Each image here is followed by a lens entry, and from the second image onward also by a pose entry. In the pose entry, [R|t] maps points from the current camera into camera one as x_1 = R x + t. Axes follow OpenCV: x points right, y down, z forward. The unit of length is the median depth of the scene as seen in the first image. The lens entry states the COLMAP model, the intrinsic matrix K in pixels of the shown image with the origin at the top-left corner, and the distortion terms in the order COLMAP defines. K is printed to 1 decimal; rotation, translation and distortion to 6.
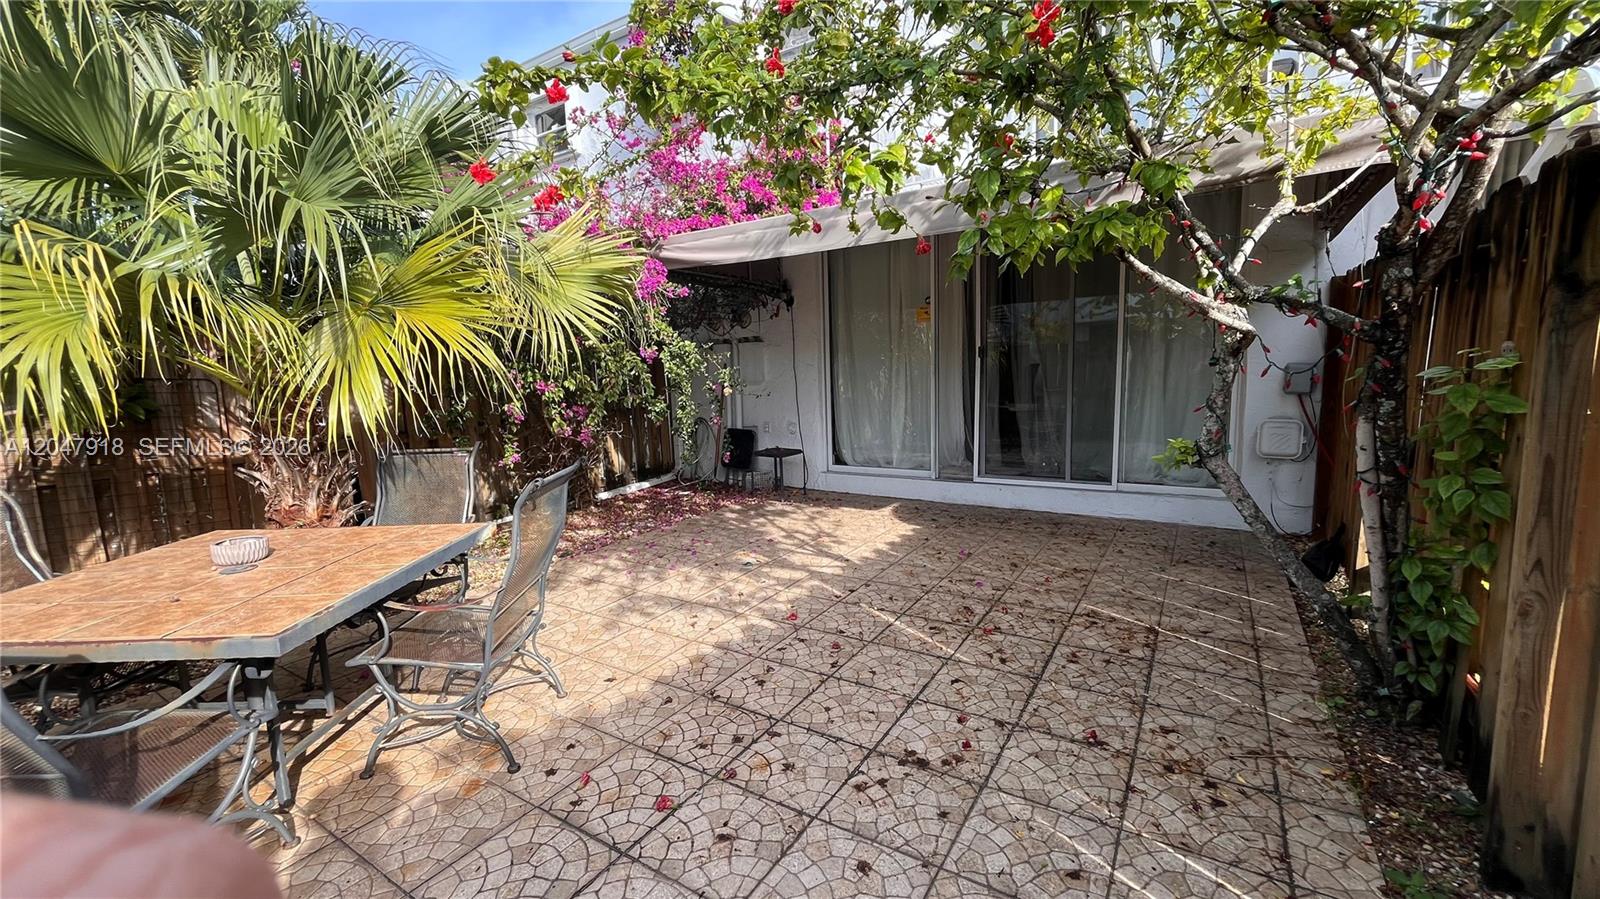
lens RADIAL K [[640.4, 0, 798.2], [0, 640.4, 450.4], [0, 0, 1]] dist [-0.004969, -0.000036]
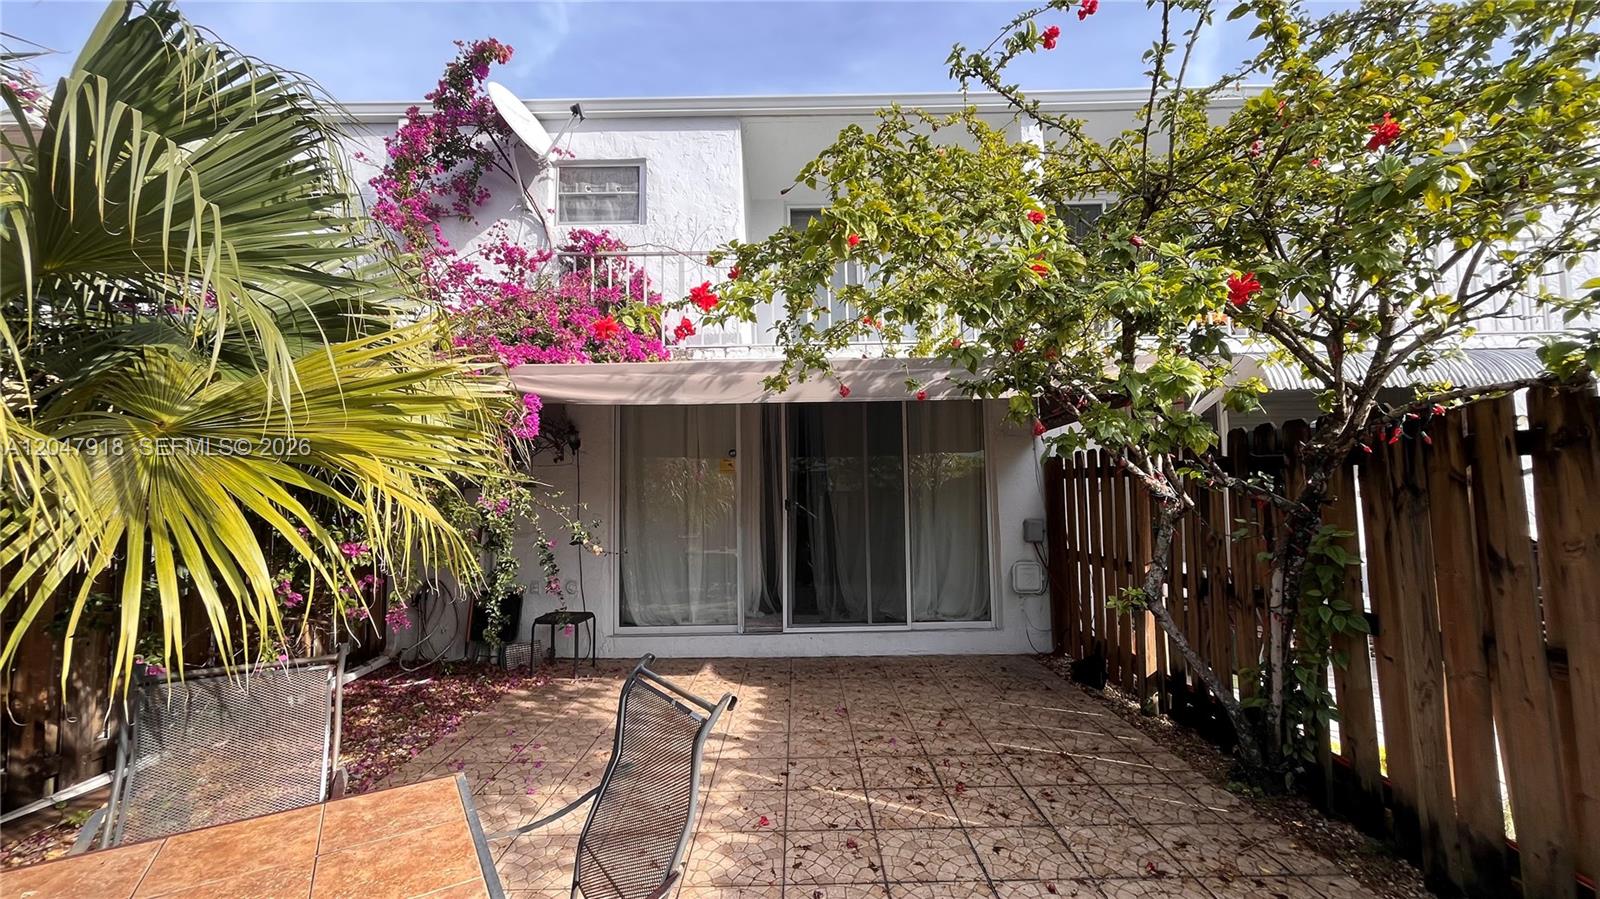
lens RADIAL K [[640.4, 0, 798.2], [0, 640.4, 450.4], [0, 0, 1]] dist [-0.004969, -0.000036]
pose [[0.844937, 0.059863, 0.531506, -0.428838], [0.057914, 0.977635, -0.202175, -0.043912], [-0.531722, 0.201607, 0.822573, 0.172654]]
